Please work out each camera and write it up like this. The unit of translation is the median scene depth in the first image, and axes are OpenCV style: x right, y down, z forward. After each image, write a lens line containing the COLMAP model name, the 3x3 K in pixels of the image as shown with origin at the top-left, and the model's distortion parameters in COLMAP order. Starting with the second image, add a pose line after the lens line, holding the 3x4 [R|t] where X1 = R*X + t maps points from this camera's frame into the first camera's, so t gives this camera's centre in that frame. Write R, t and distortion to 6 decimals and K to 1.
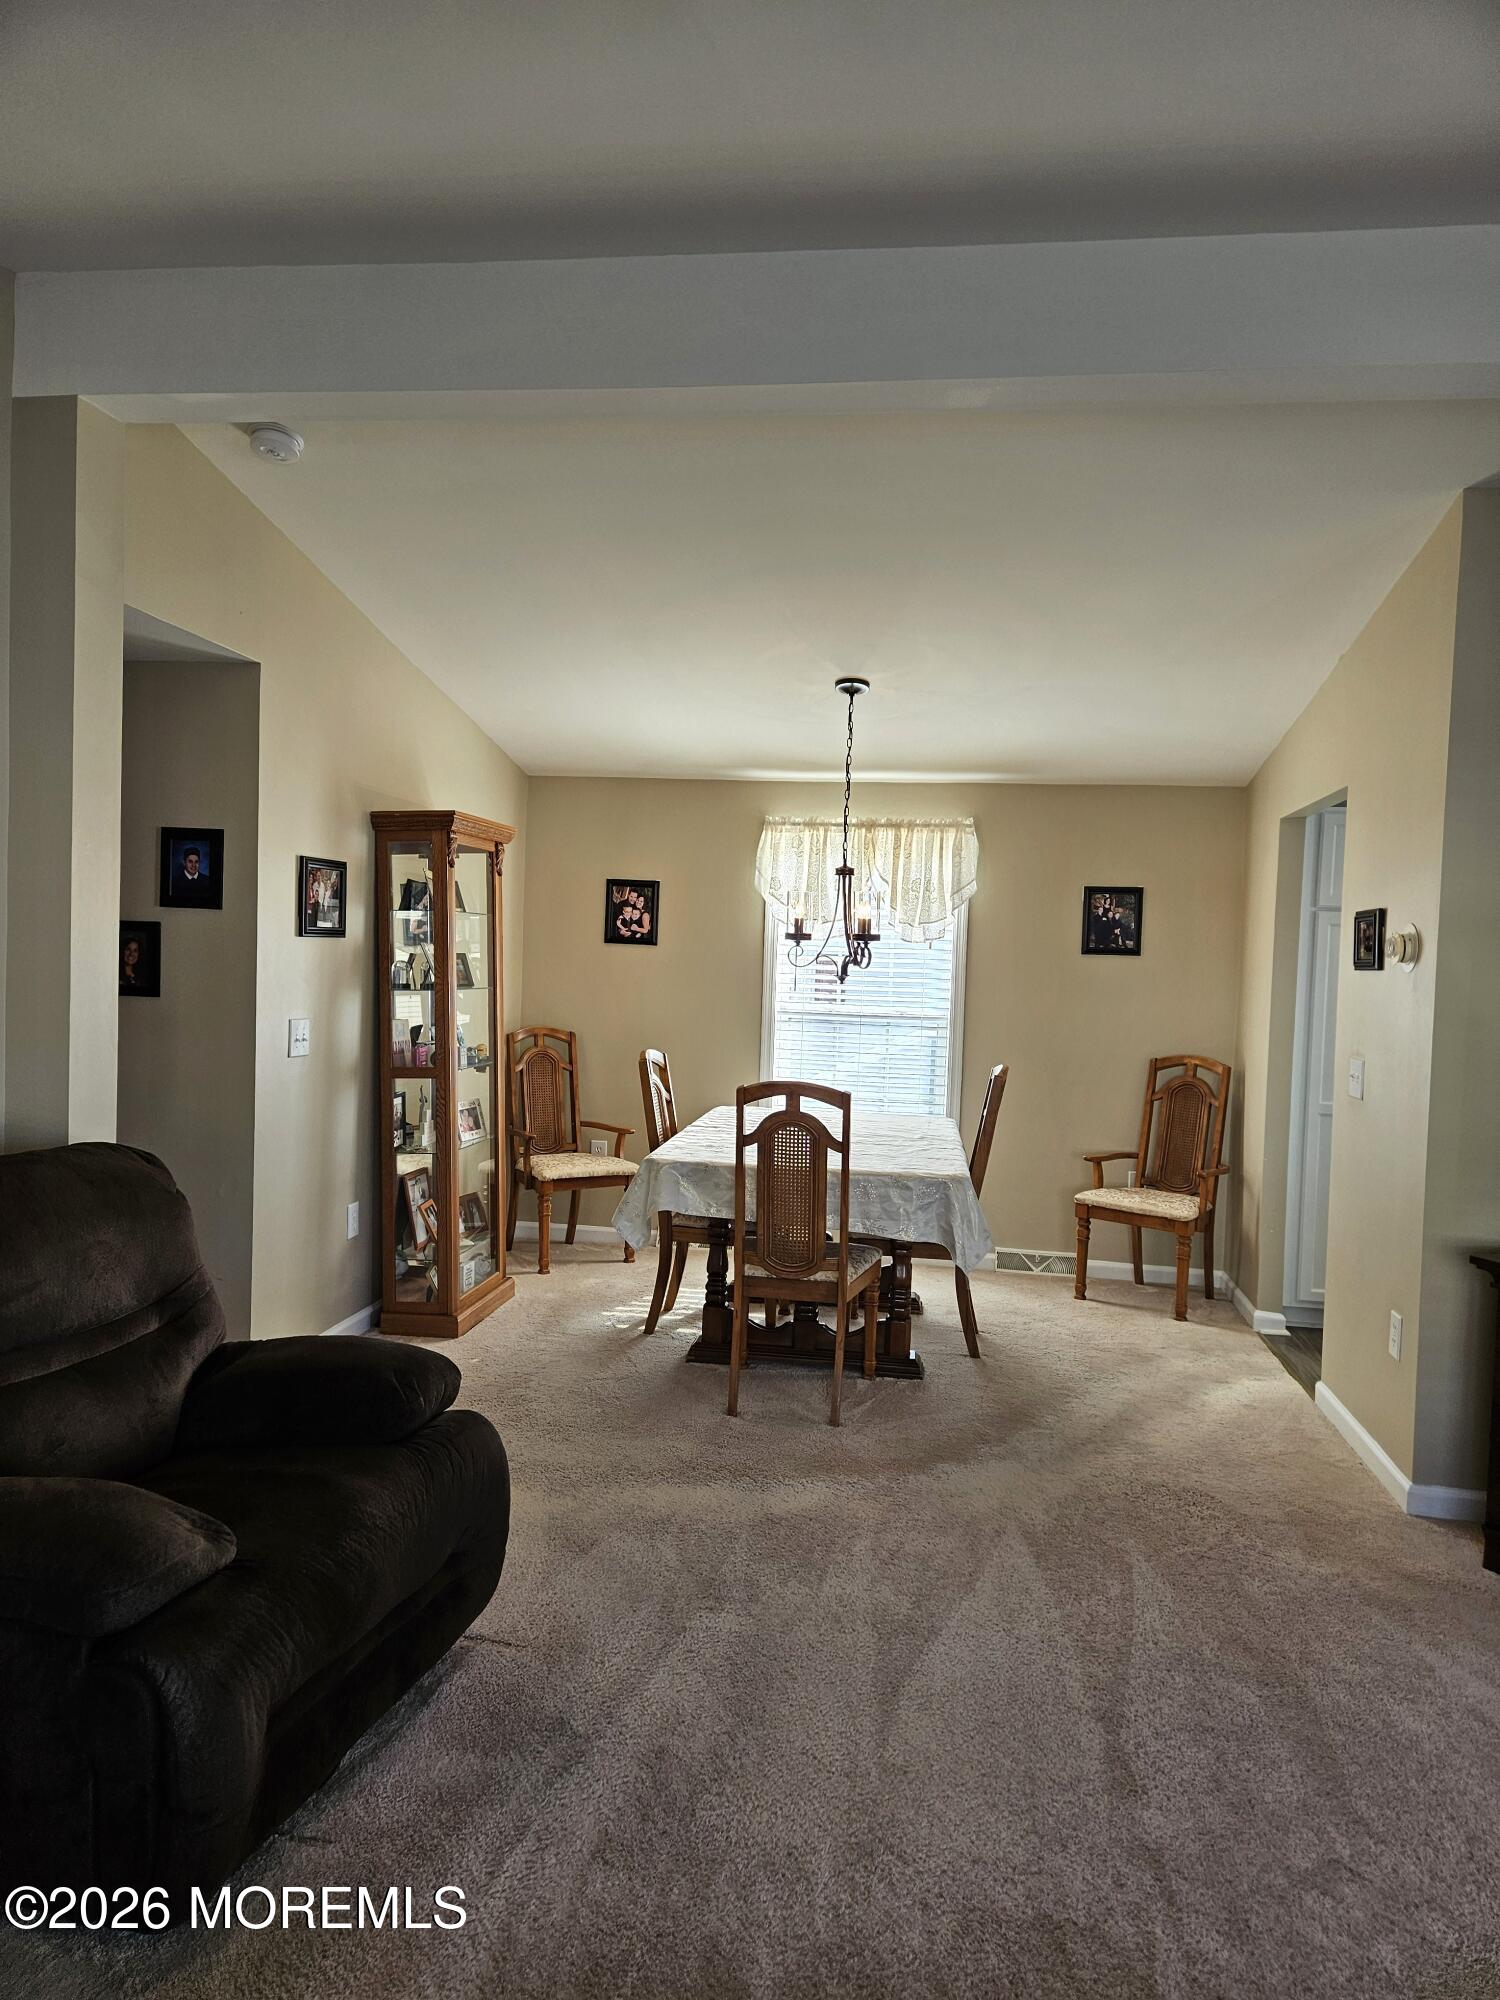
lens RADIAL K [[1332.7, 0, 750.0], [0, 1332.7, 1000.0], [0, 0, 1]] dist [0.005030, -0.000201]
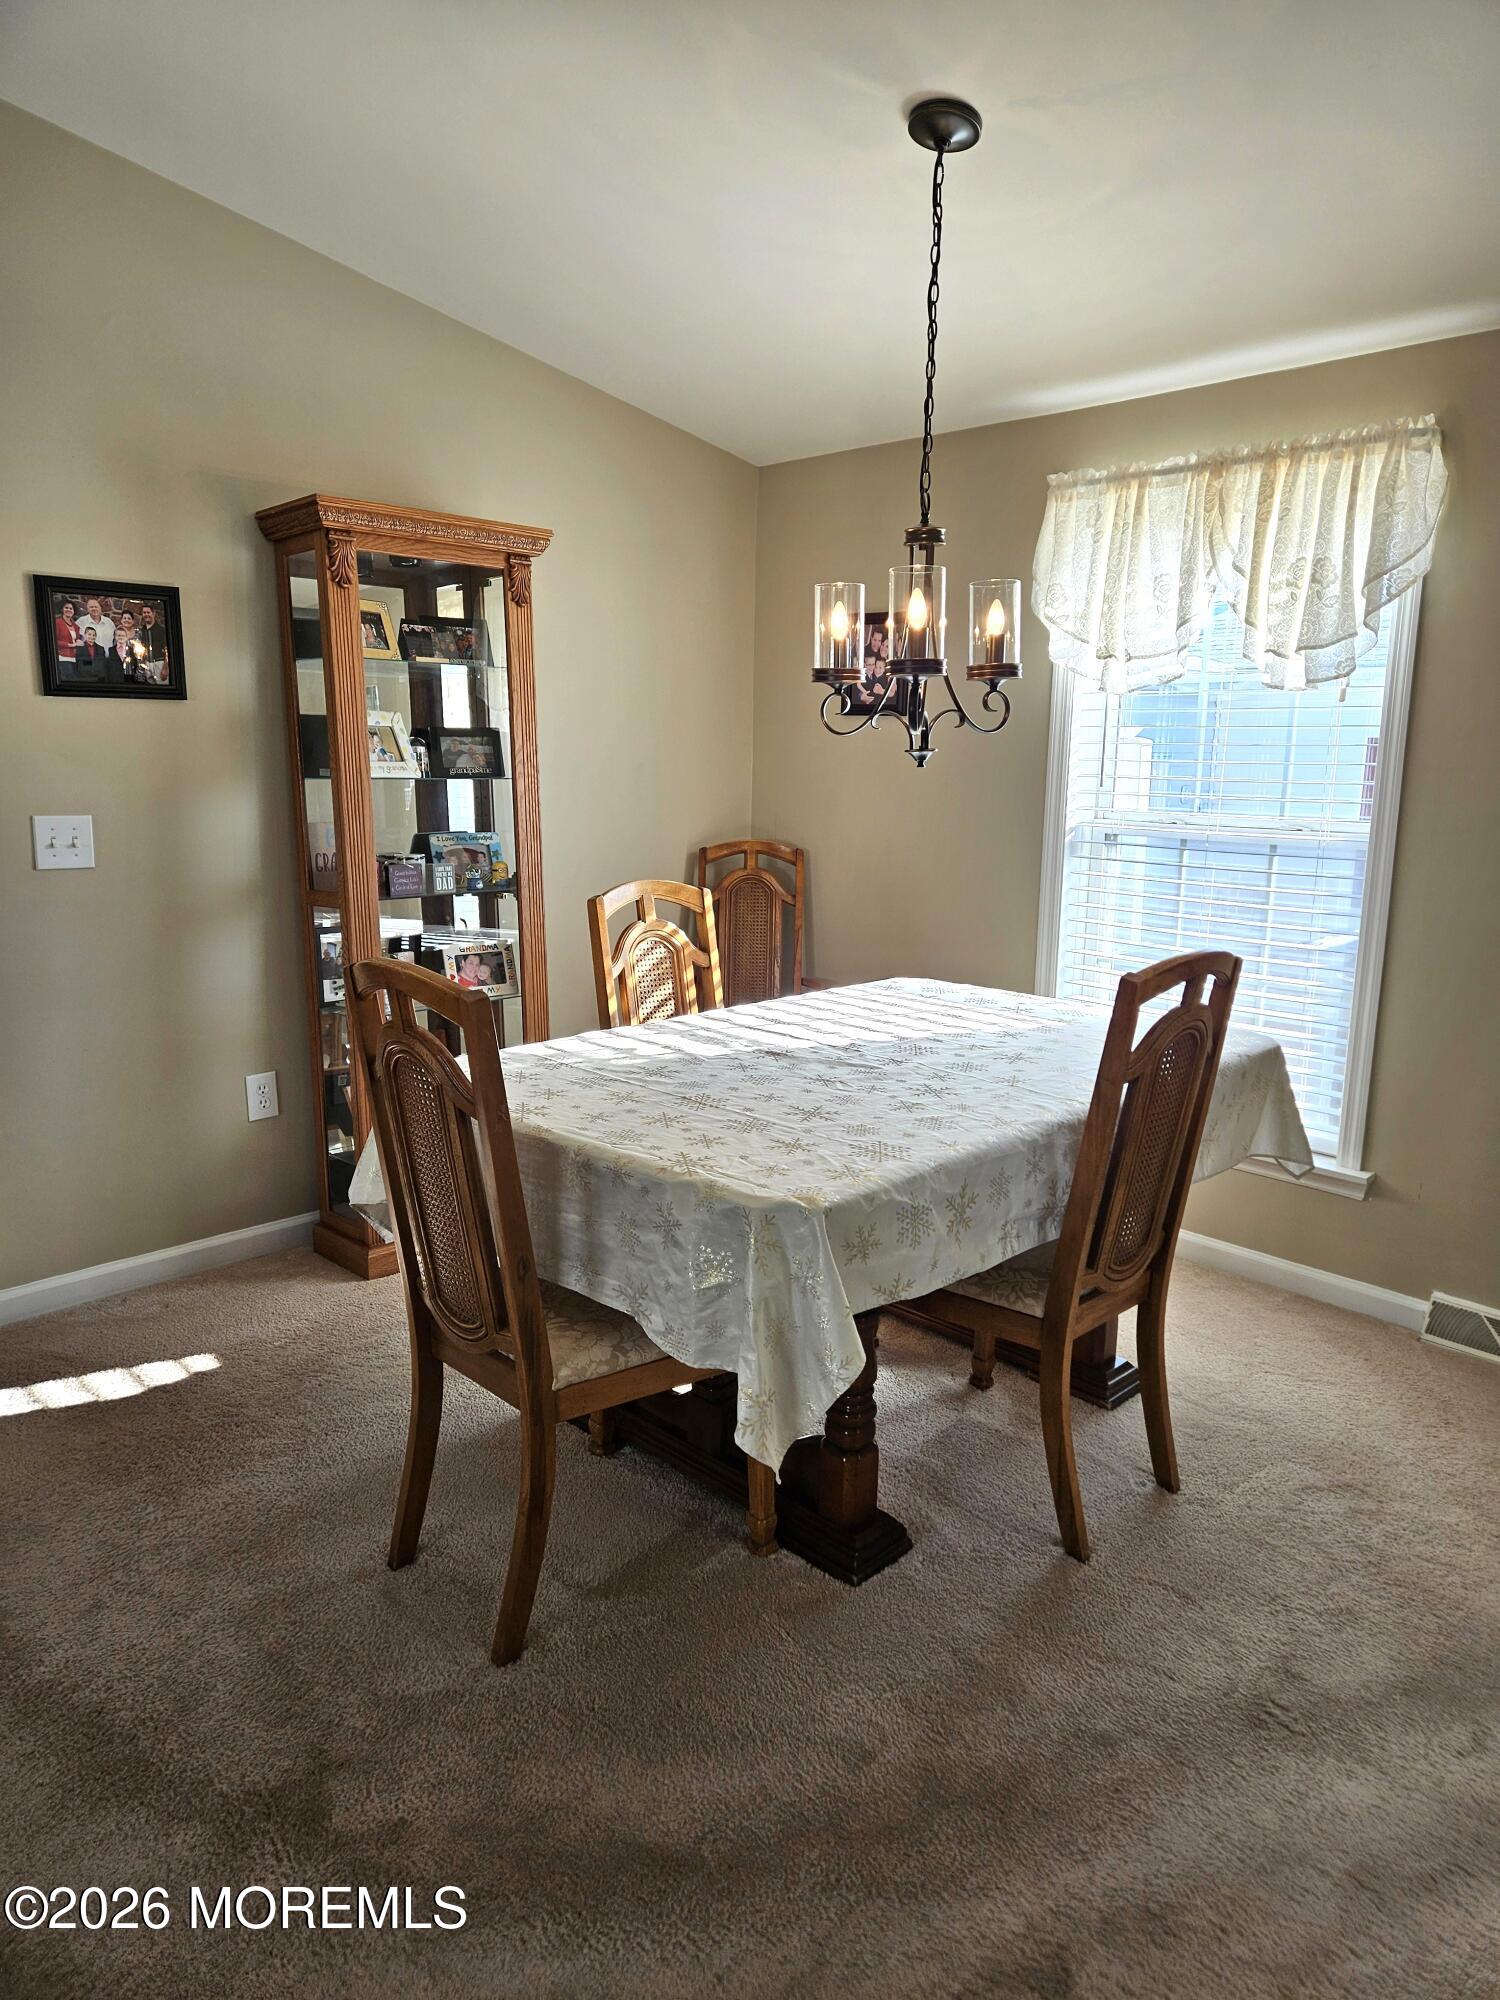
lens RADIAL K [[1317.3, 0, 780.1], [0, 1317.3, 990.7], [0, 0, 1]] dist [0.083725, -0.083044]
pose [[0.812473, 0.086940, -0.576479, 0.330730], [-0.007647, 0.990322, 0.138575, 0.003178], [0.582948, -0.108181, 0.805275, 0.553510]]
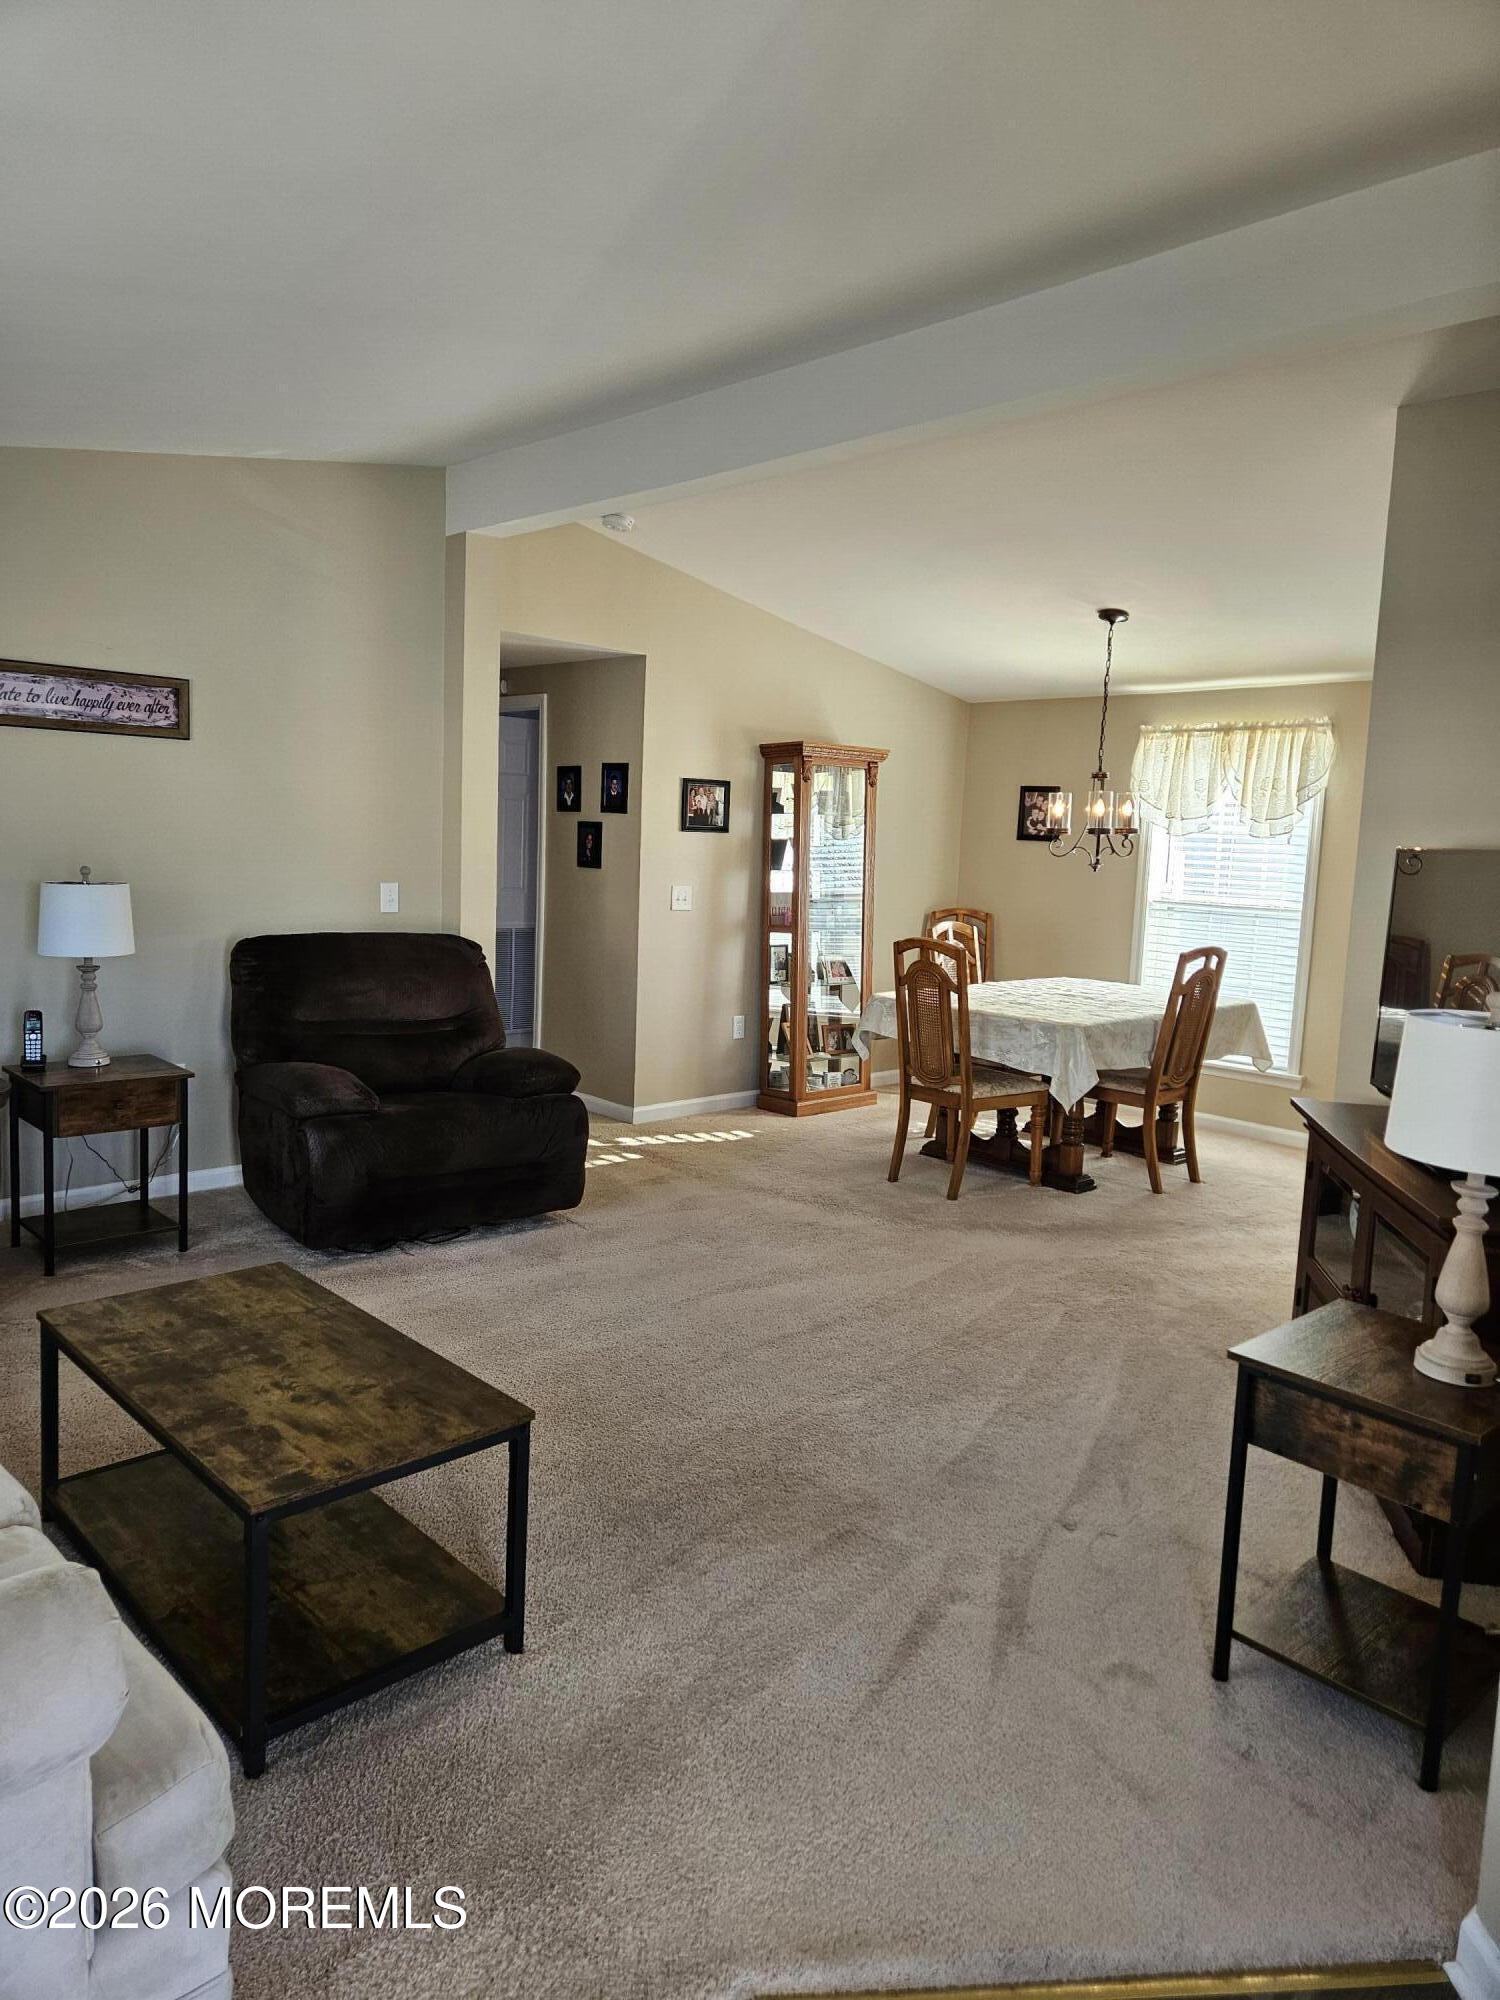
lens RADIAL K [[1351.4, 0, 739.6], [0, 1351.4, 977.9], [0, 0, 1]] dist [0.086610, -0.001702]
pose [[0.778578, 0.064394, -0.624236, 0.596392], [-0.034195, 0.997597, 0.060259, 0.020608], [0.626616, -0.025570, 0.778909, -0.146409]]
